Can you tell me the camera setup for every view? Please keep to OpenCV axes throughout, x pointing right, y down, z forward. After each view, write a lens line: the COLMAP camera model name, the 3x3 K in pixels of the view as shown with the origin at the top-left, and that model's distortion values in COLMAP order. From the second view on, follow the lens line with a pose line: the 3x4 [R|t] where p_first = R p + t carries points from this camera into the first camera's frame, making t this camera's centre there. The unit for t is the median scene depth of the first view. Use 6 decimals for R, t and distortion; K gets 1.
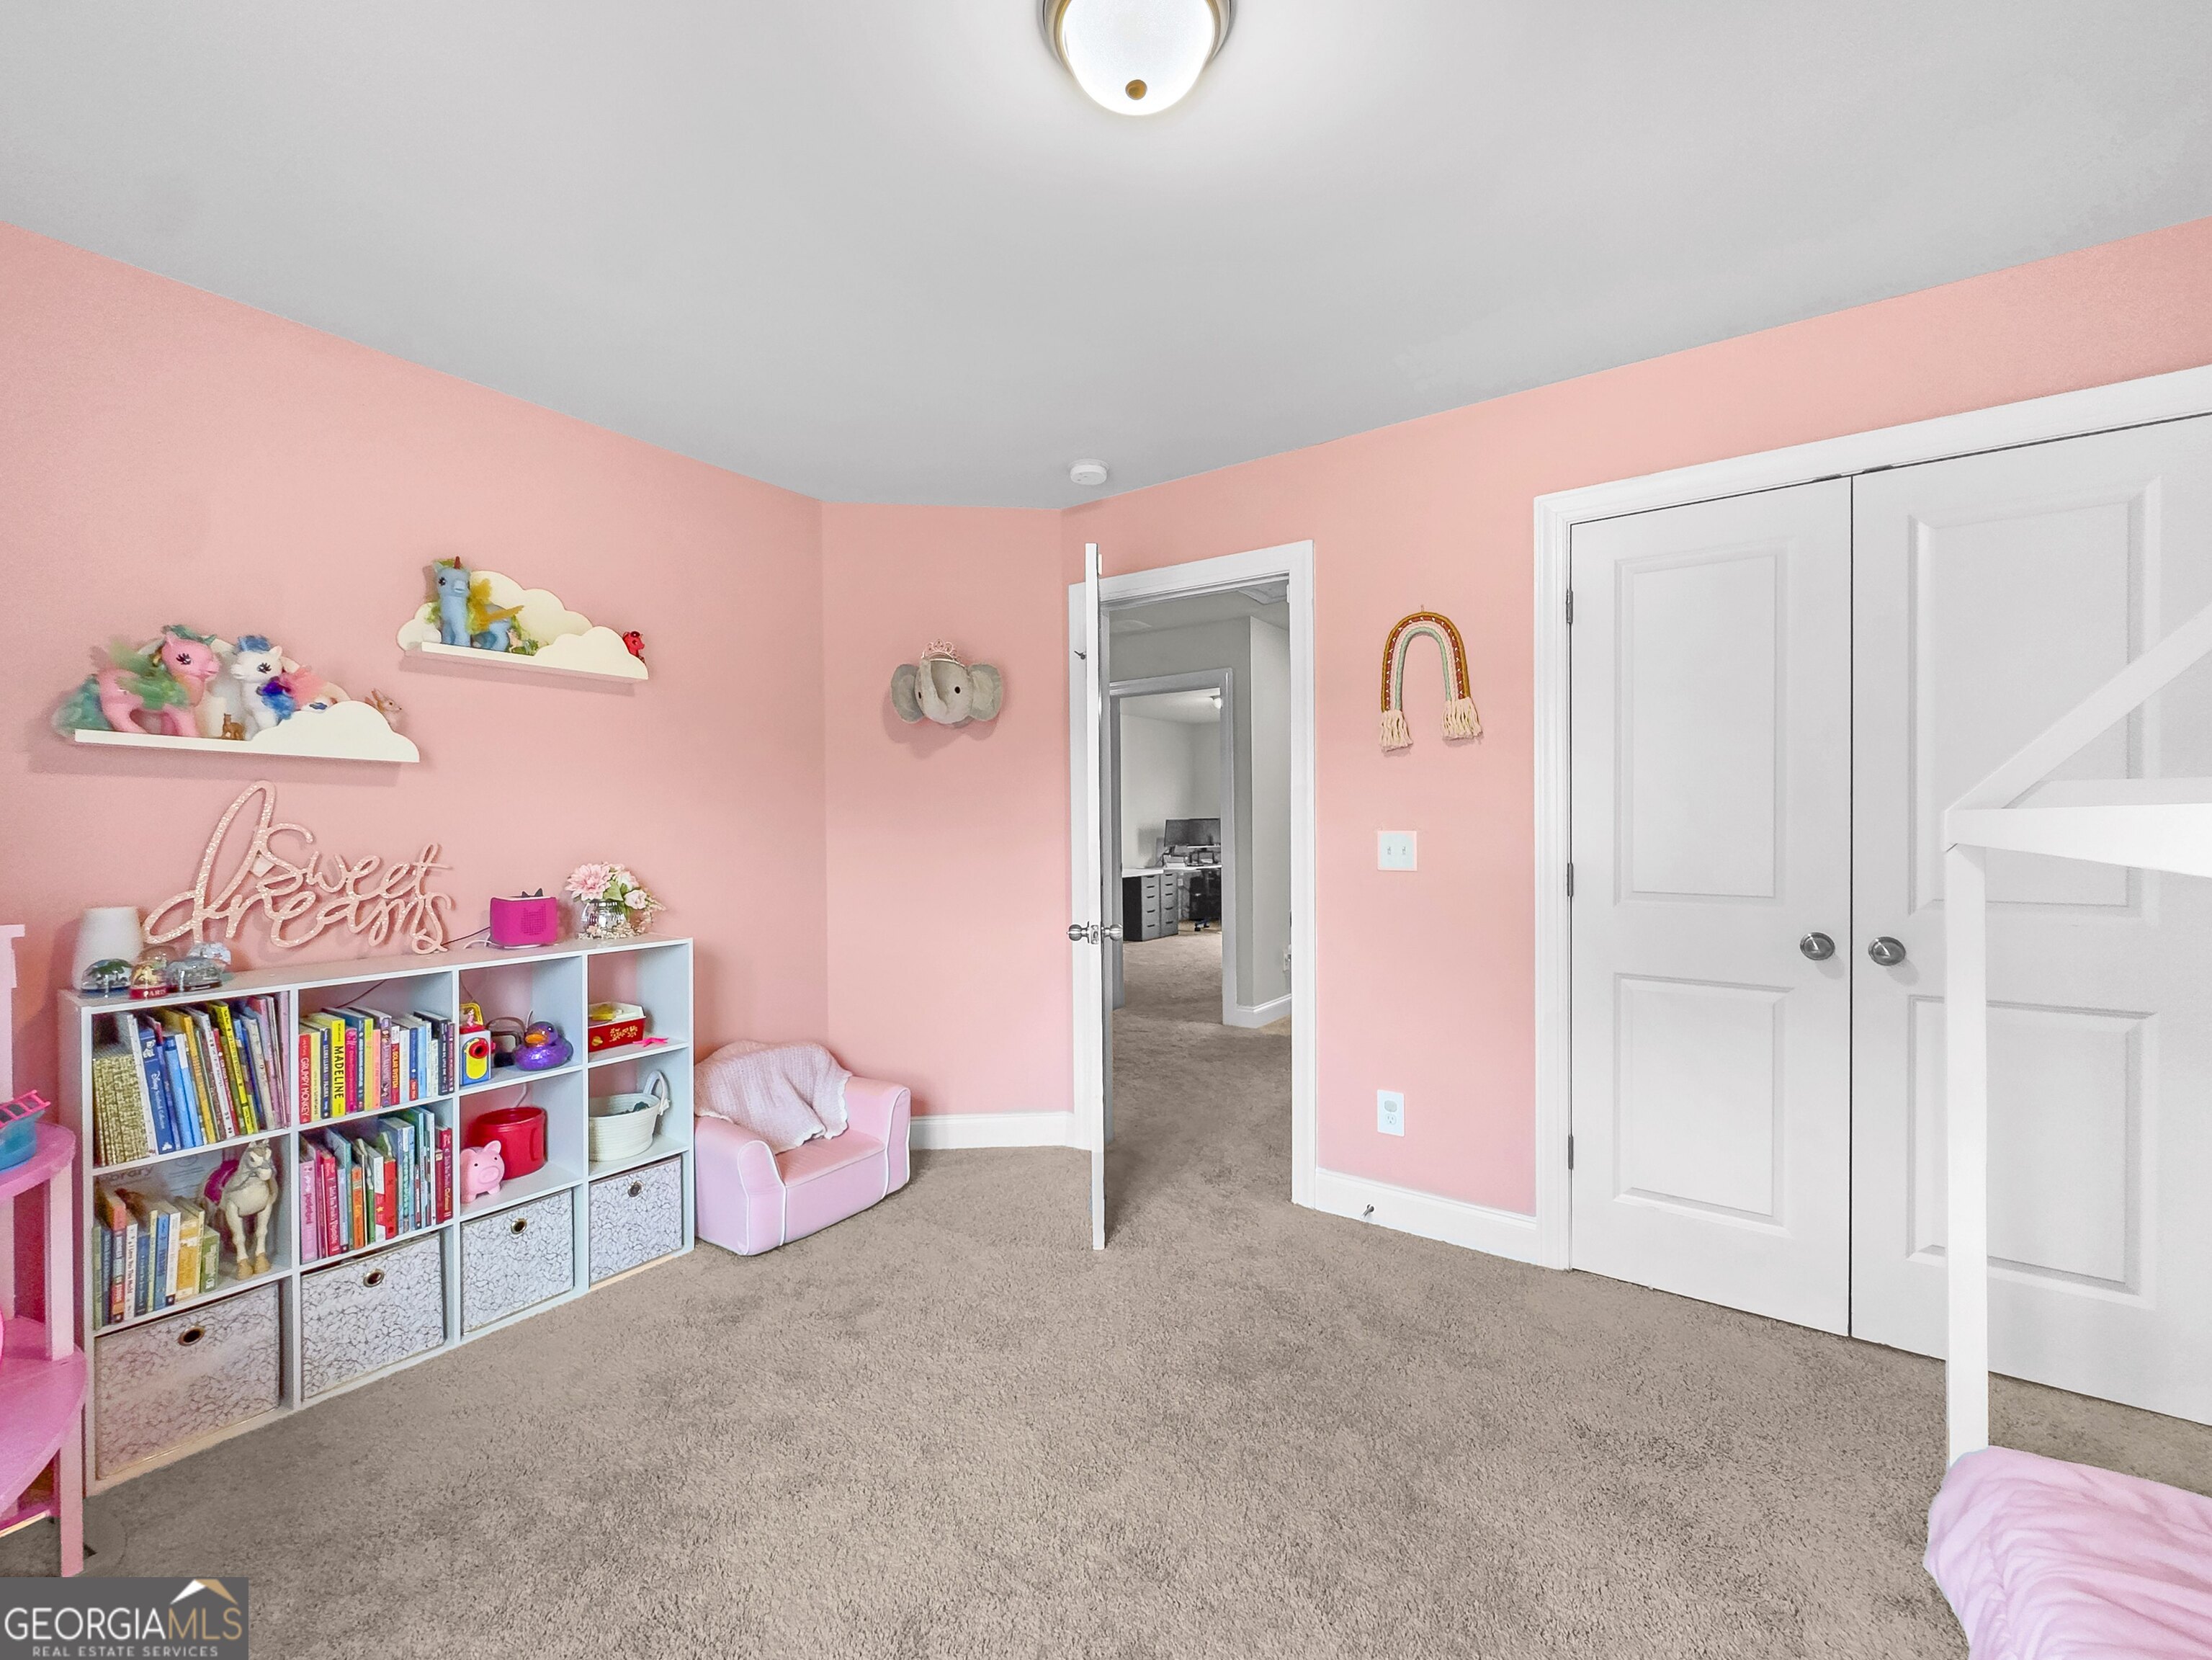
lens RADIAL K [[960.4, 0, 1098.2], [0, 960.4, 820.2], [0, 0, 1]] dist [0.005418, 0.000353]
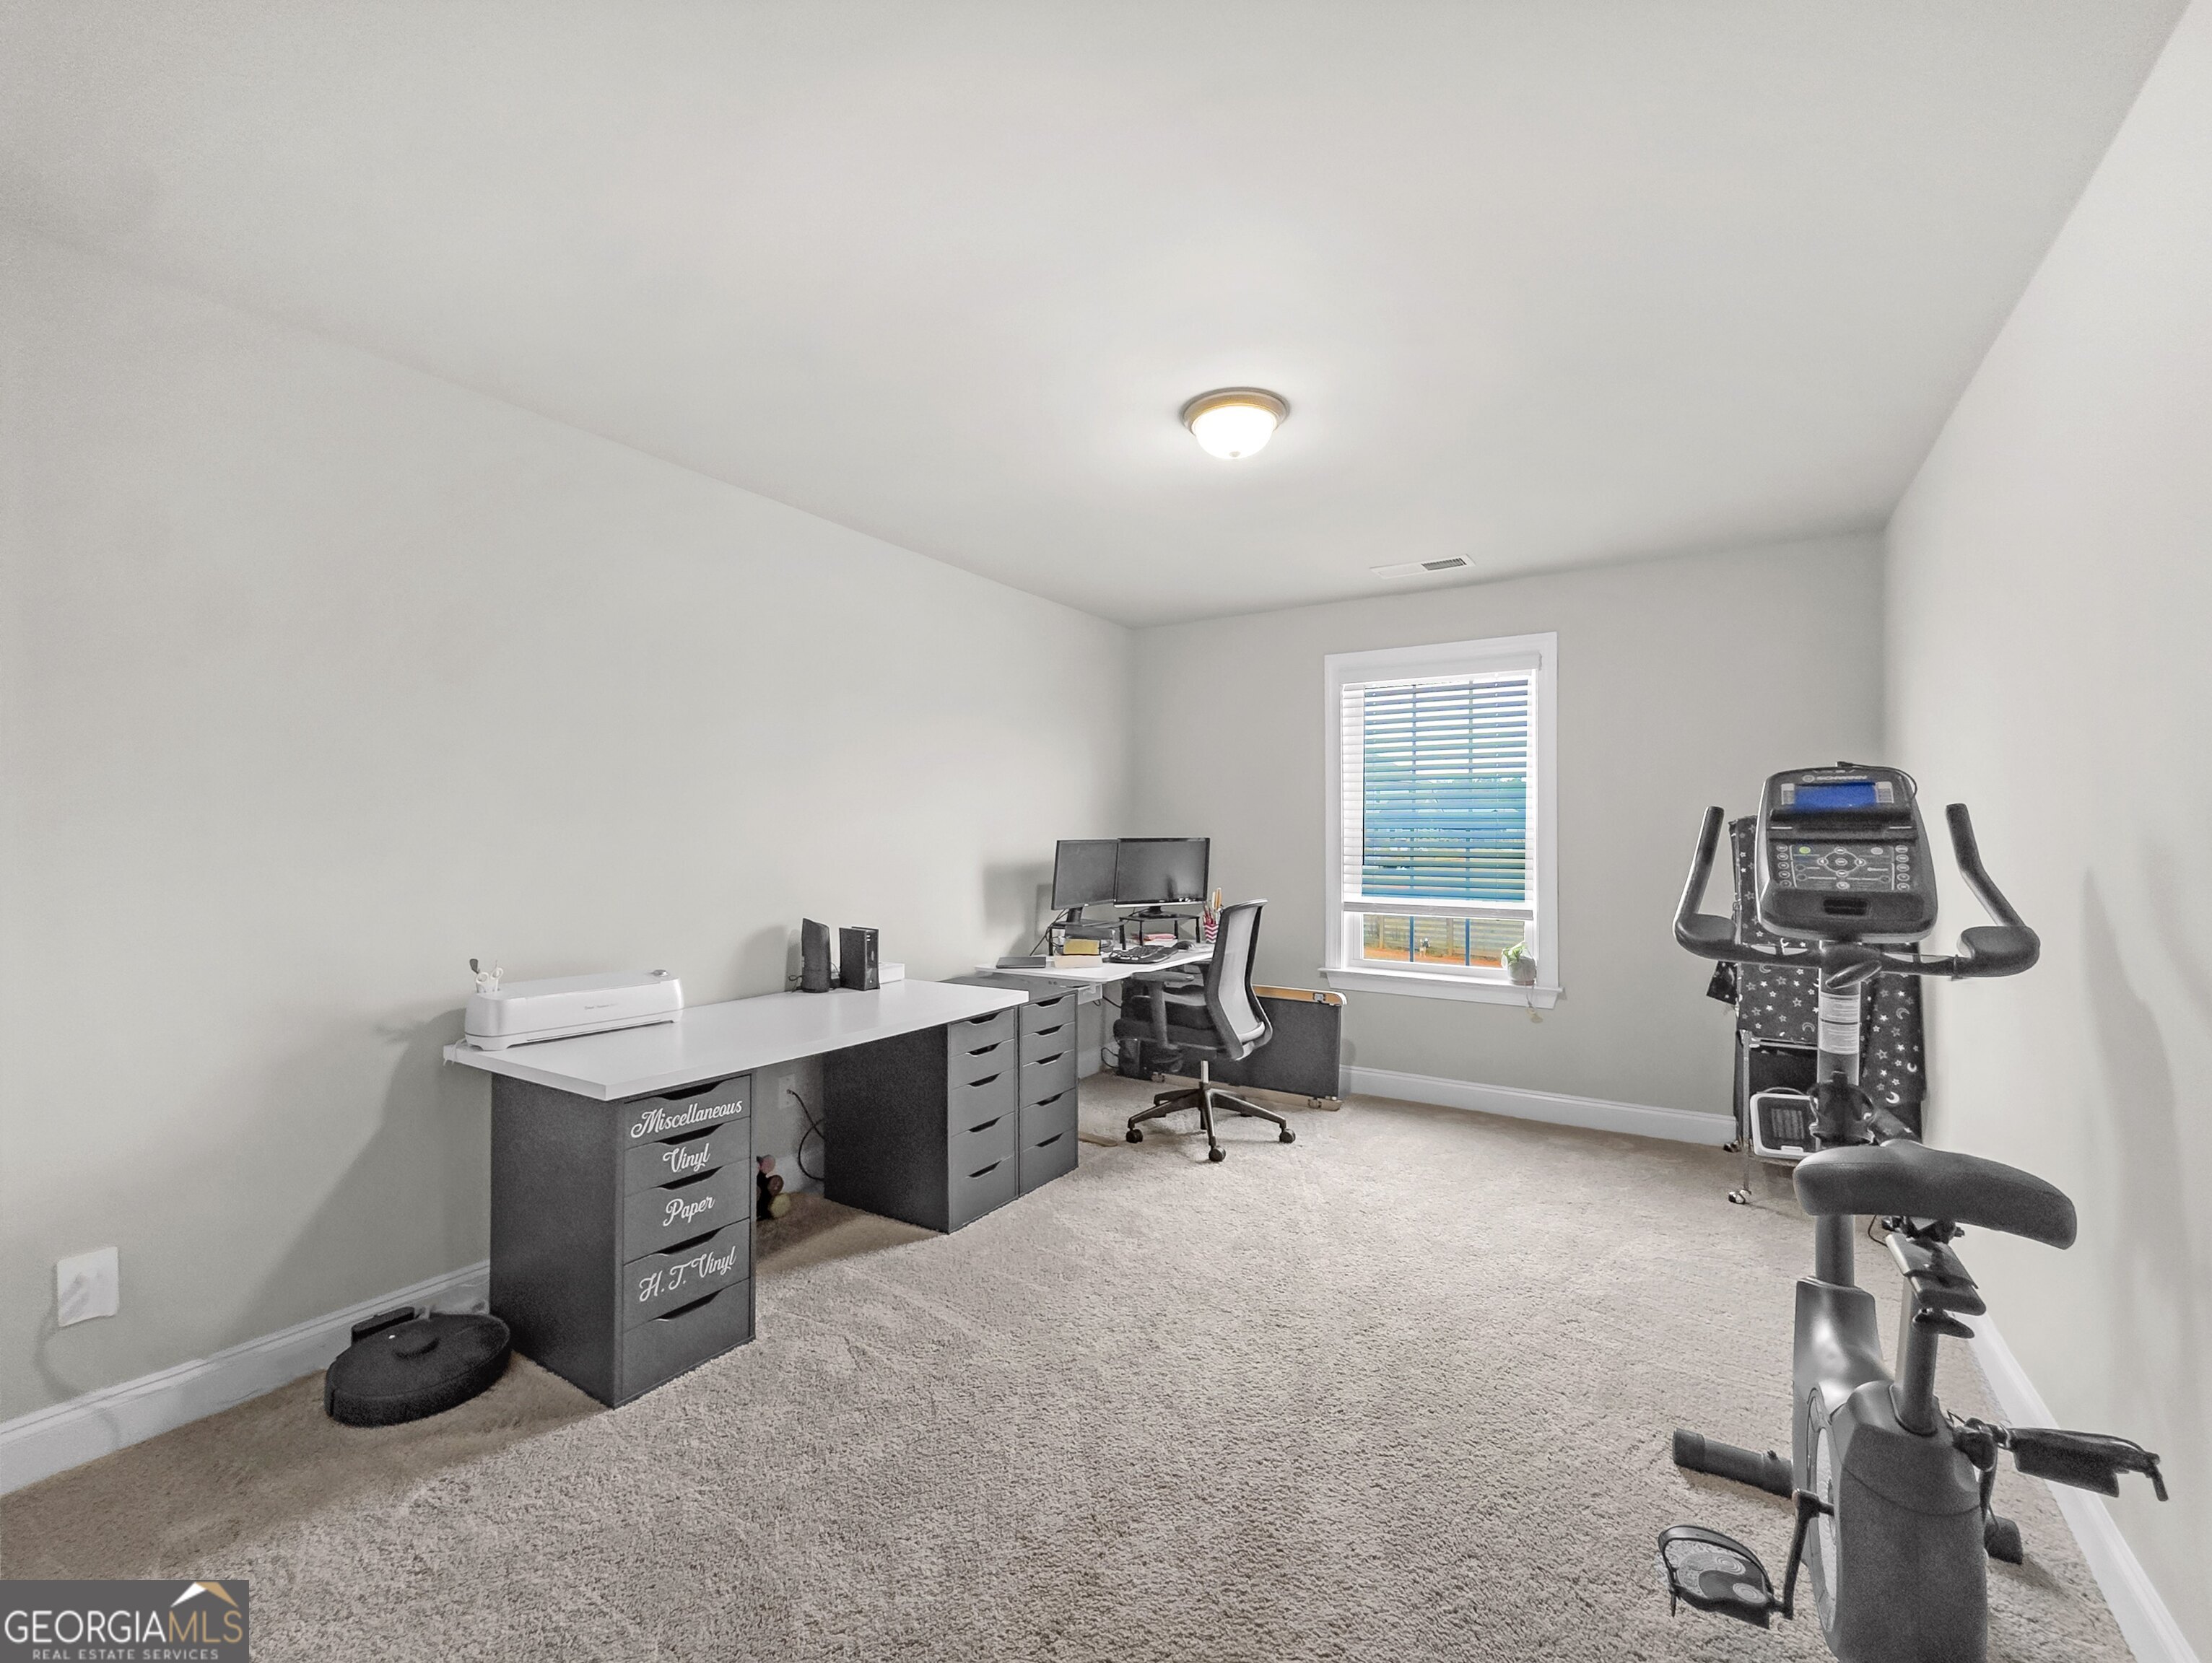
lens RADIAL K [[900.5, 0, 1090.7], [0, 900.5, 838.4], [0, 0, 1]] dist [-0.003493, -0.000746]
pose [[0.999486, 0.008947, 0.030791, 0.077716], [-0.008973, 0.999960, 0.000679, -0.001958], [-0.030784, -0.000955, 0.999526, 0.672689]]
